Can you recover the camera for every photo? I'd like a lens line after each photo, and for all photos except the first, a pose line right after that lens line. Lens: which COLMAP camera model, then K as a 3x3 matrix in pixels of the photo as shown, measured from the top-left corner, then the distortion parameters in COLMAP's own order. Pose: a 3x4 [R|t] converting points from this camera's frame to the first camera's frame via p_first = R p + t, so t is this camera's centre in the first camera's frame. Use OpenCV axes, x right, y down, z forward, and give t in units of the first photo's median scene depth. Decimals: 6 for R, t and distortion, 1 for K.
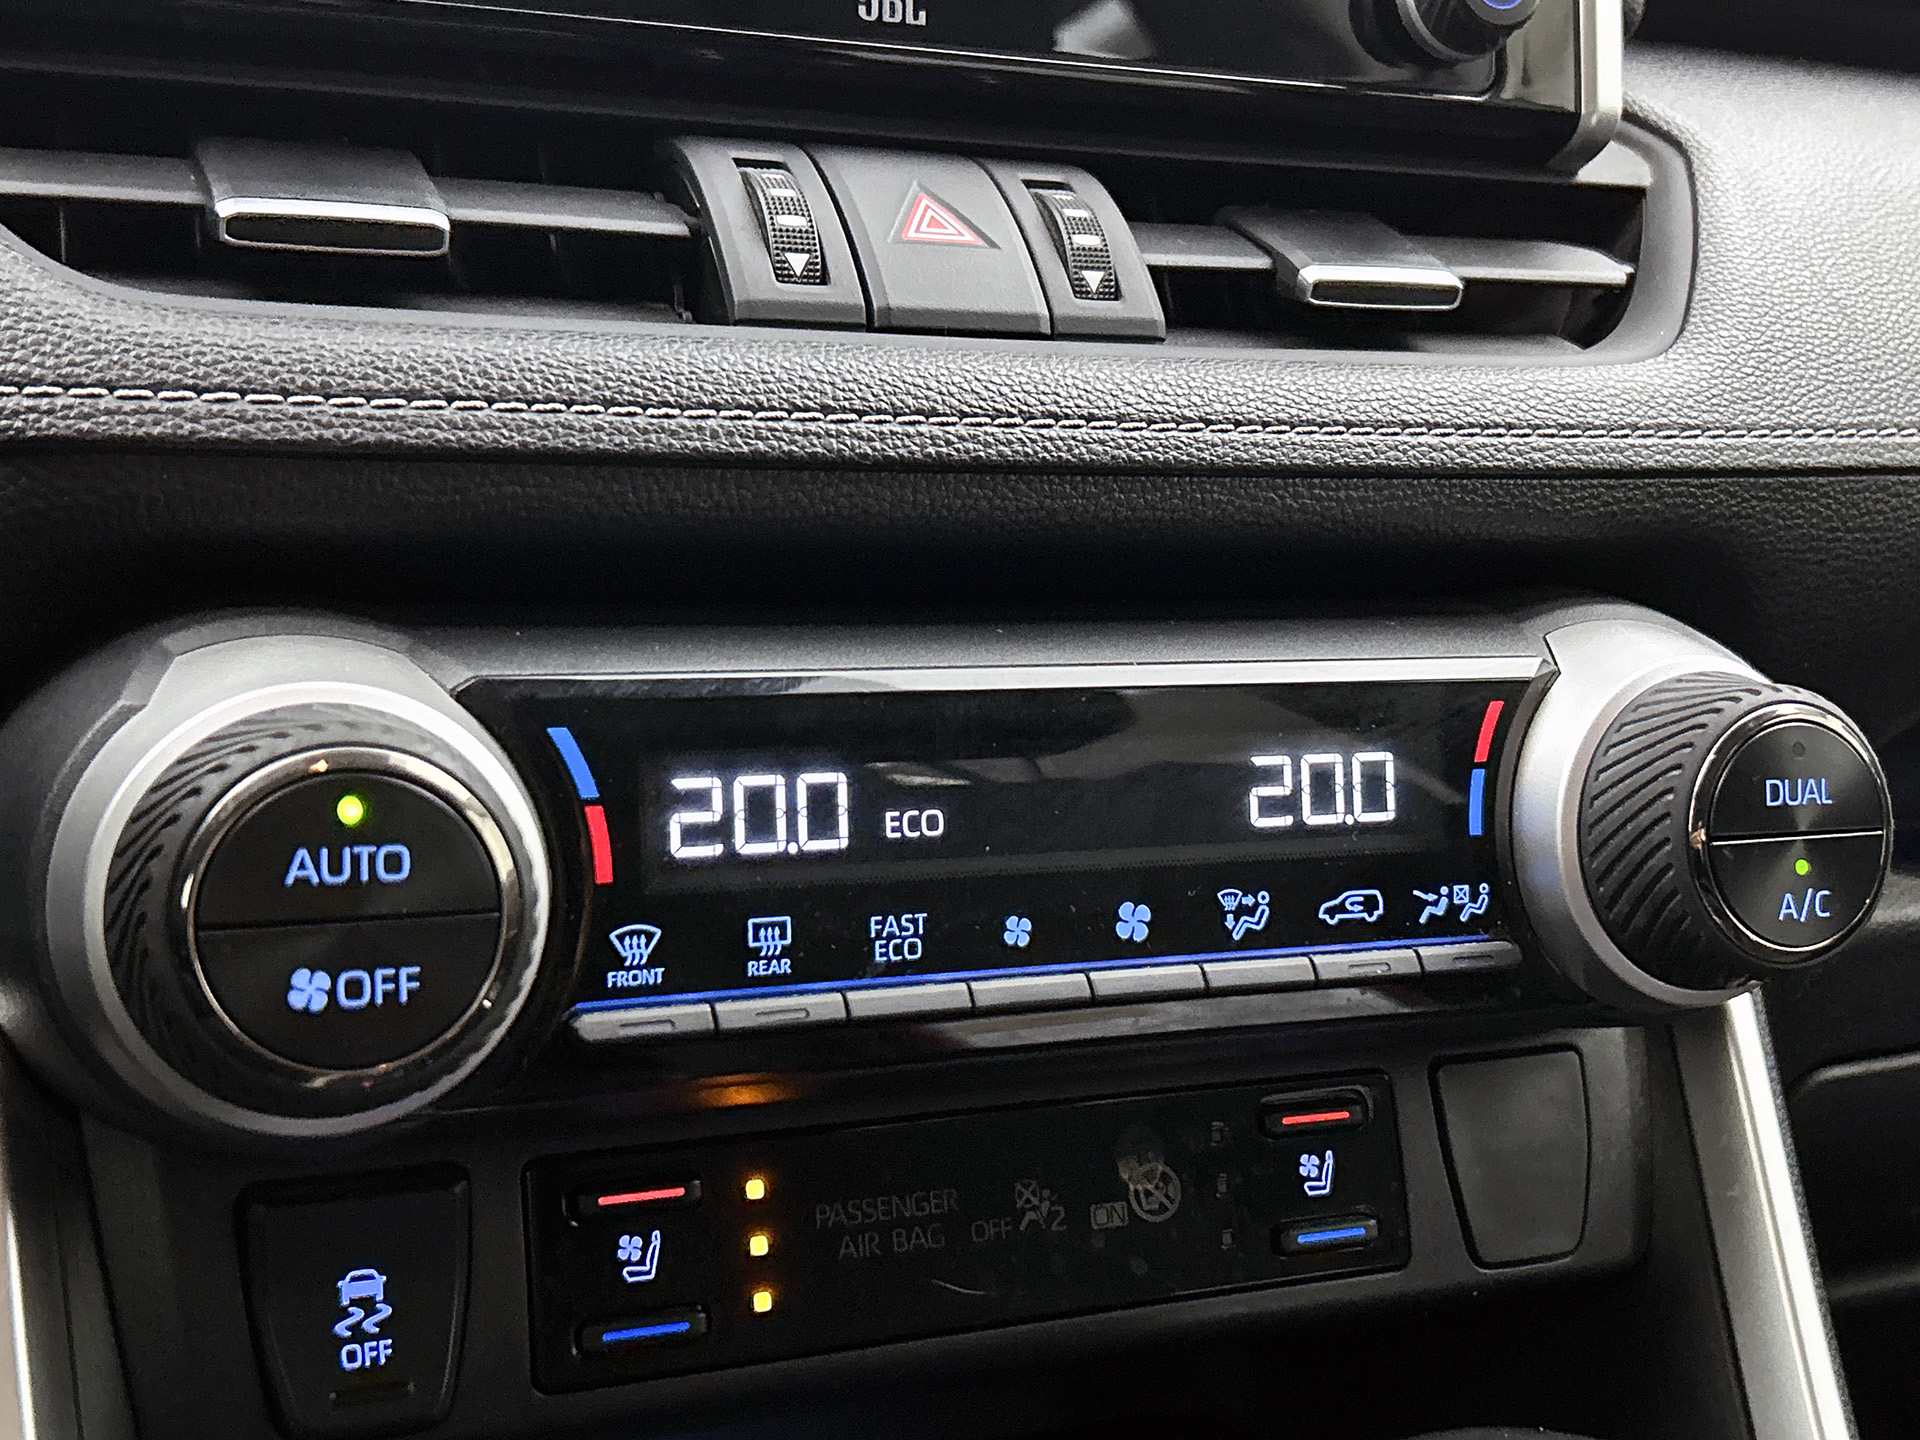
lens RADIAL K [[2376.7, 0, 966.2], [0, 2376.7, 724.7], [0, 0, 1]] dist [0.120995, -0.390443]
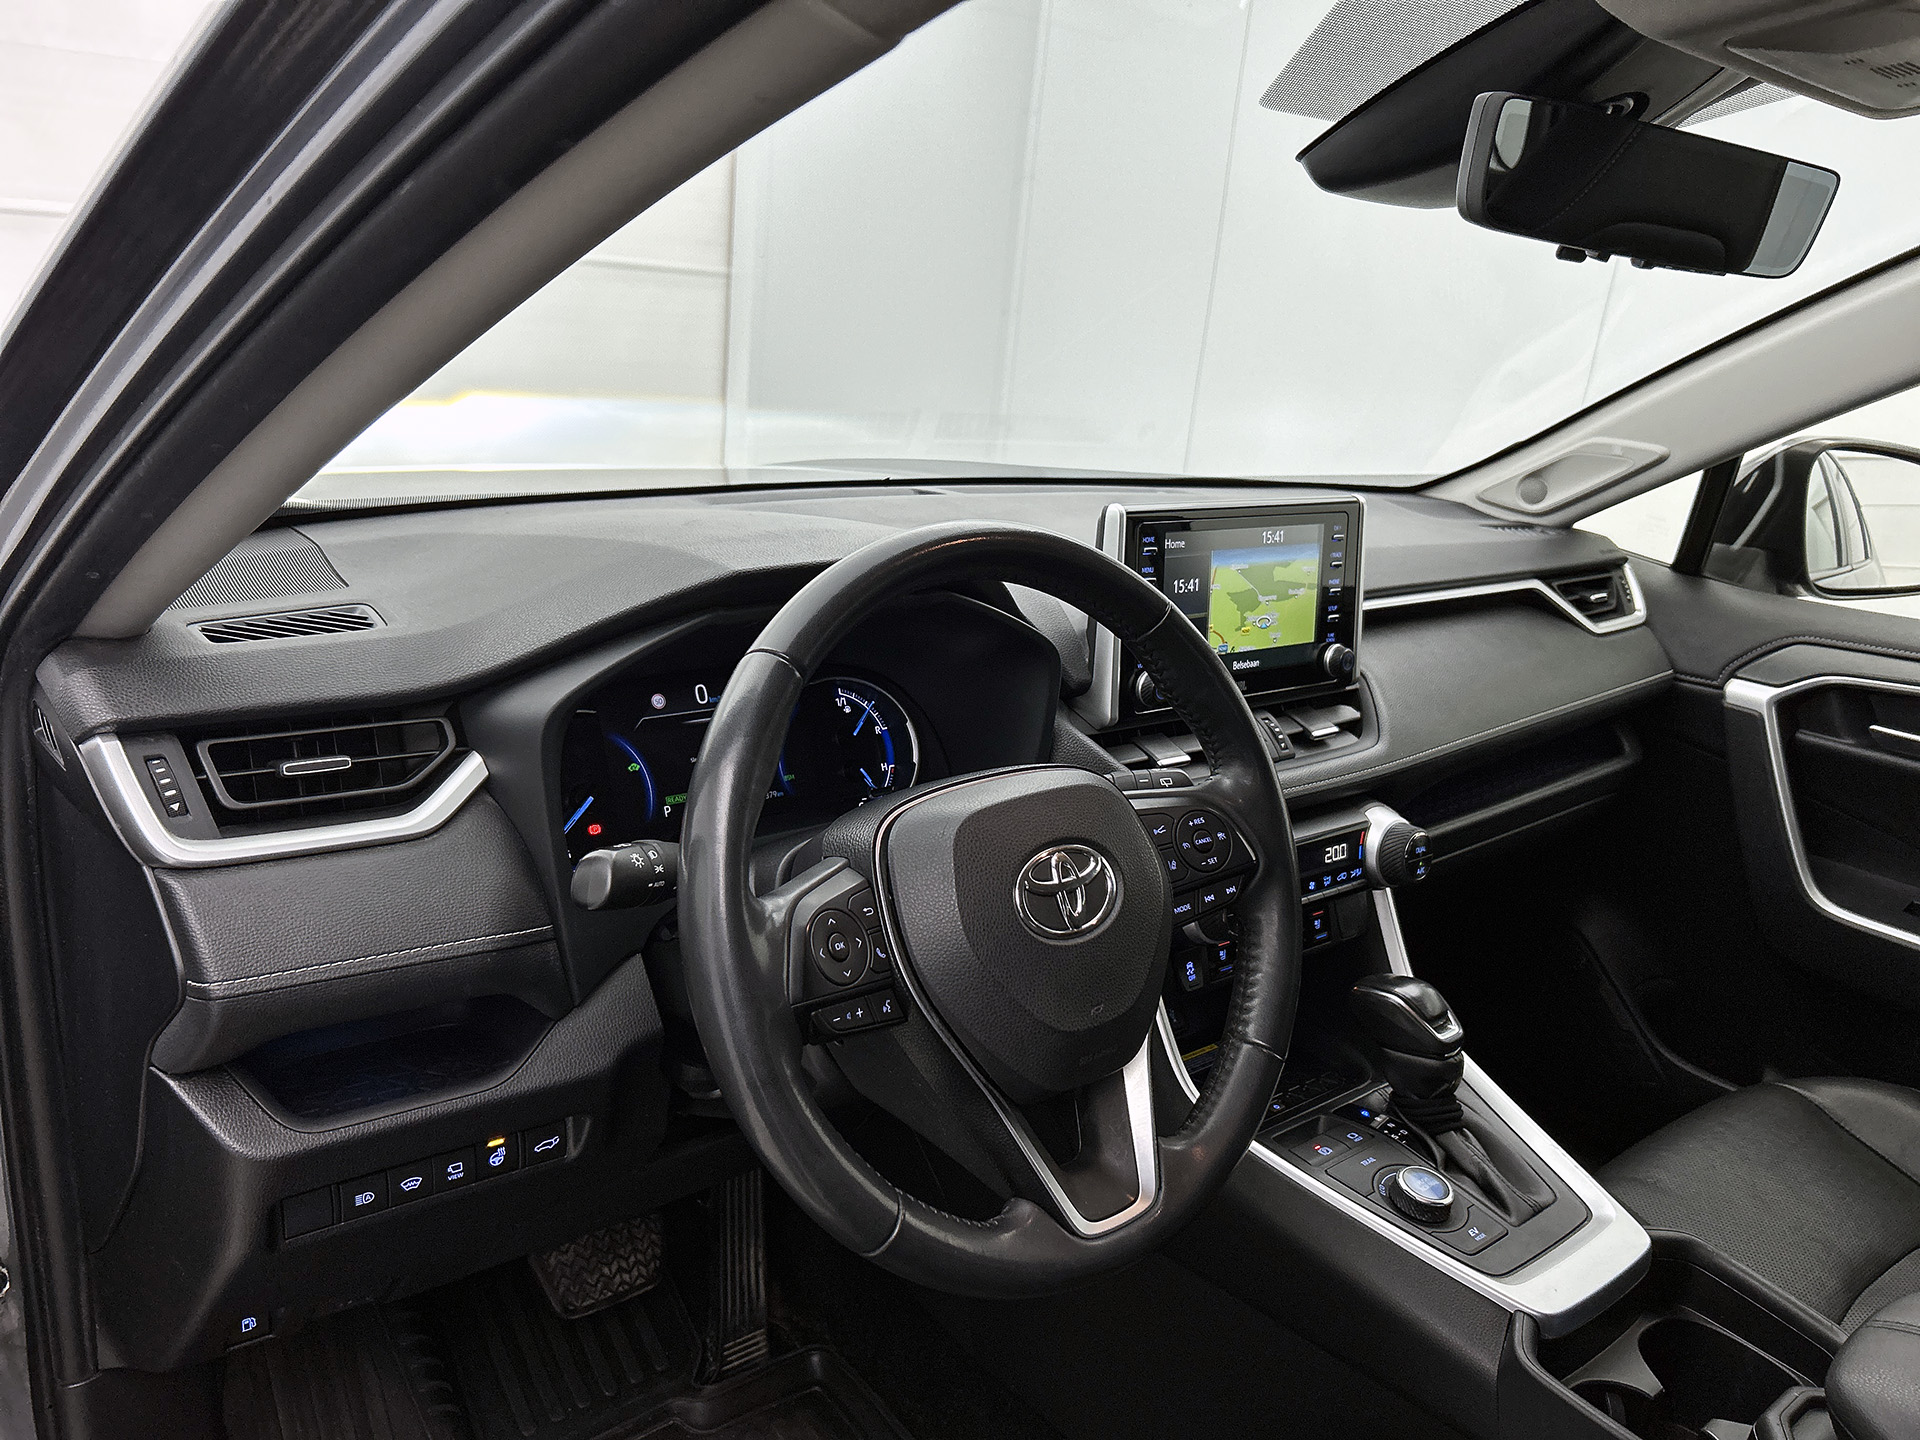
lens RADIAL K [[1480.6, 0, 960.0], [0, 1480.6, 720.0], [0, 0, 1]] dist [0.000261, -0.000113]
pose [[0.961272, -0.041534, 0.272455, -1.445111], [0.006279, 0.991623, 0.129014, -0.657184], [-0.275531, -0.122307, 0.953480, -1.716847]]
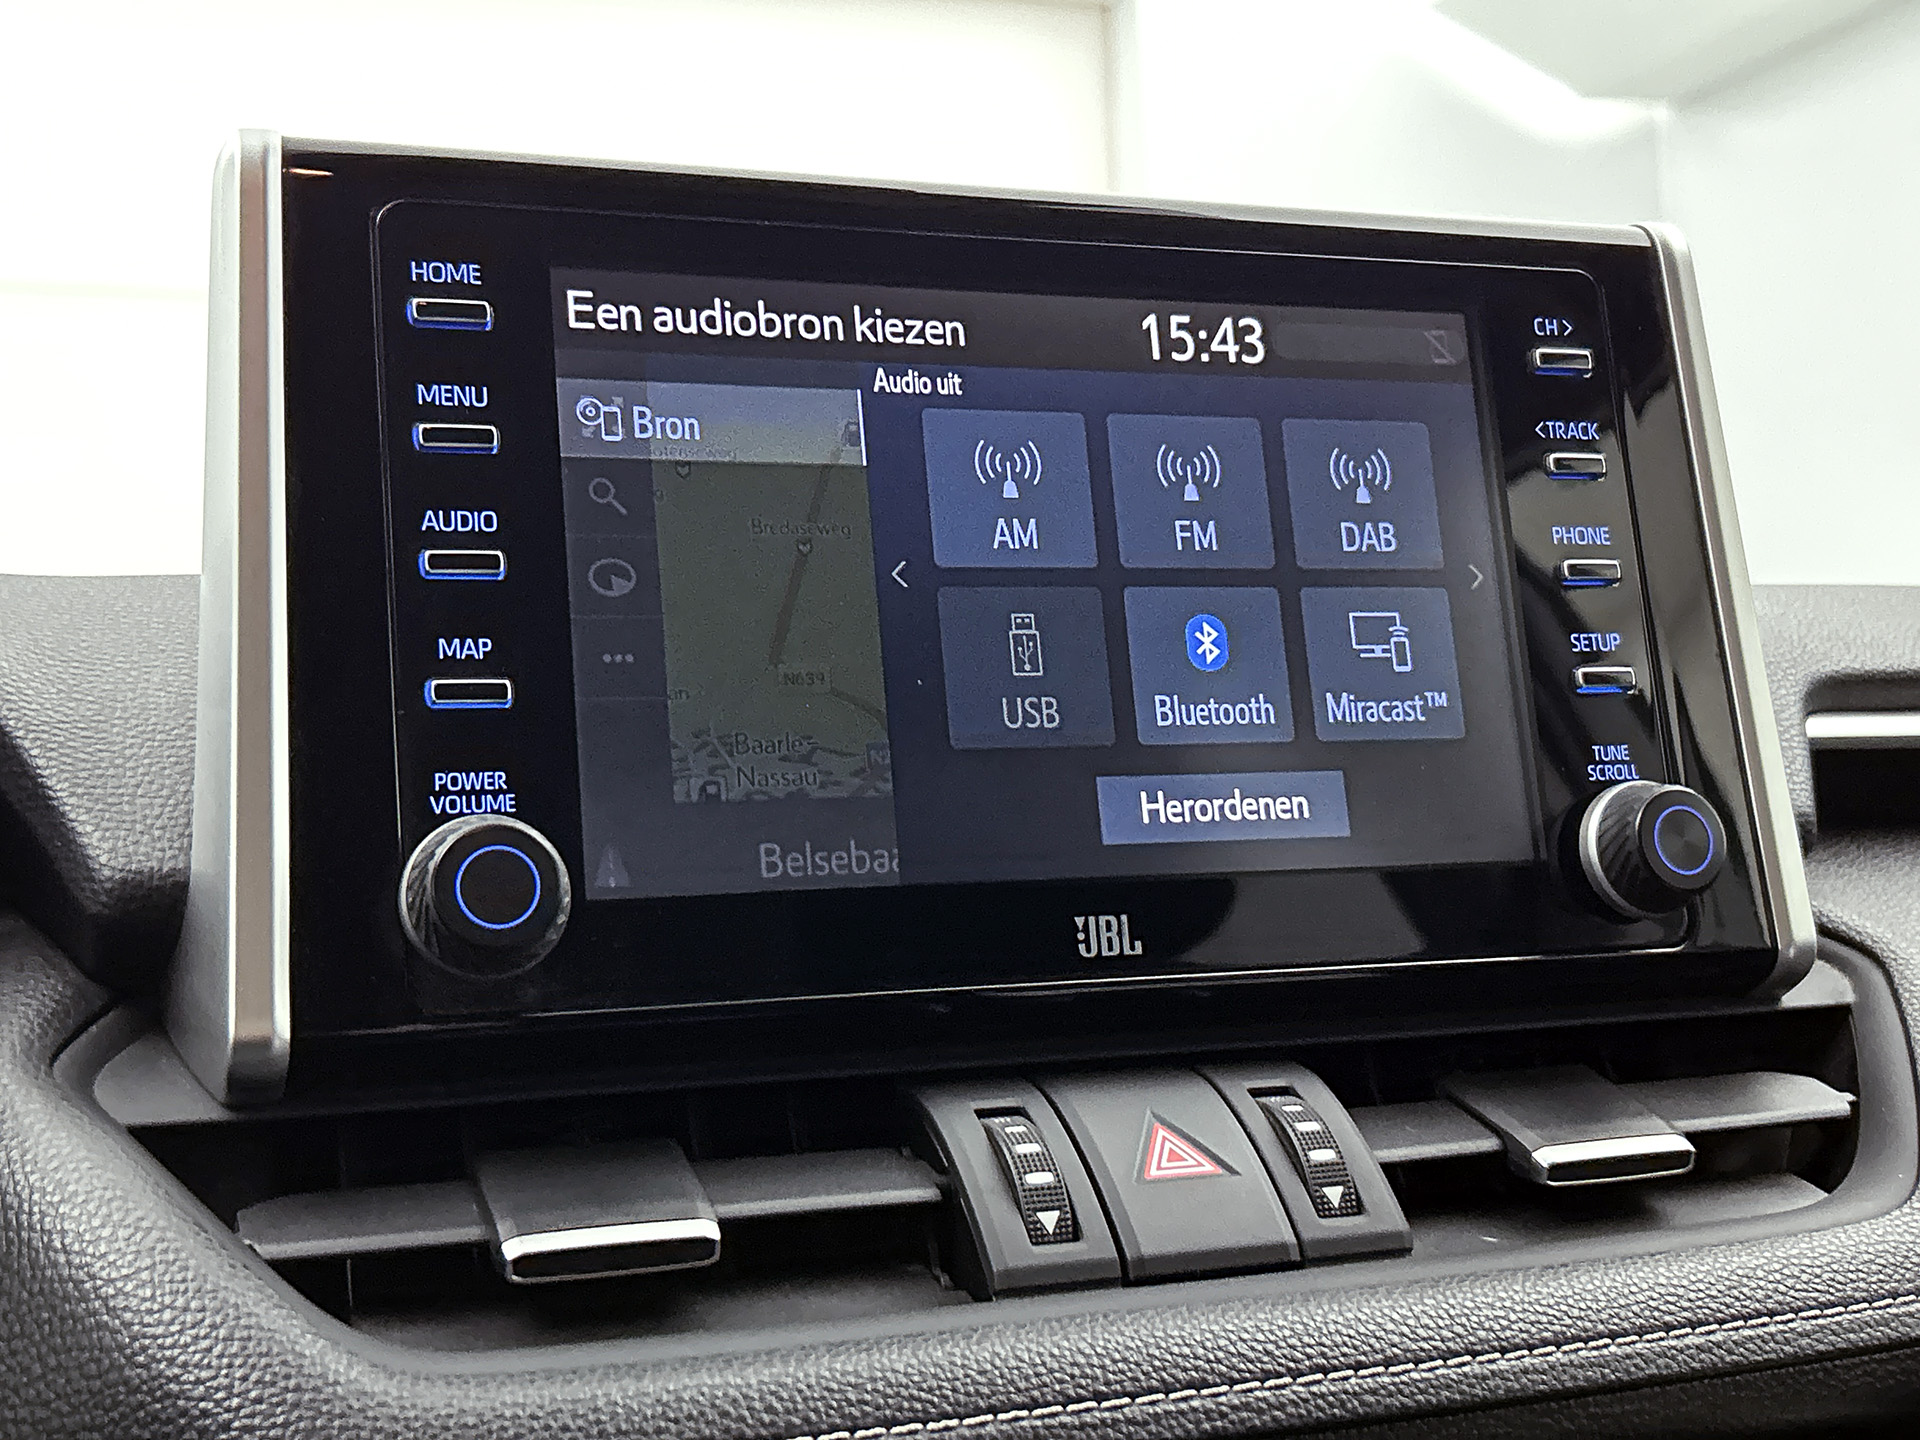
lens RADIAL K [[2373.8, 0, 960.0], [0, 2373.8, 720.0], [0, 0, 1]] dist [0.134180, -0.458134]
pose [[0.994958, -0.087954, -0.048201, -0.040532], [0.073569, 0.966656, -0.245284, -0.153302], [0.068167, 0.240501, 0.968252, -0.045327]]
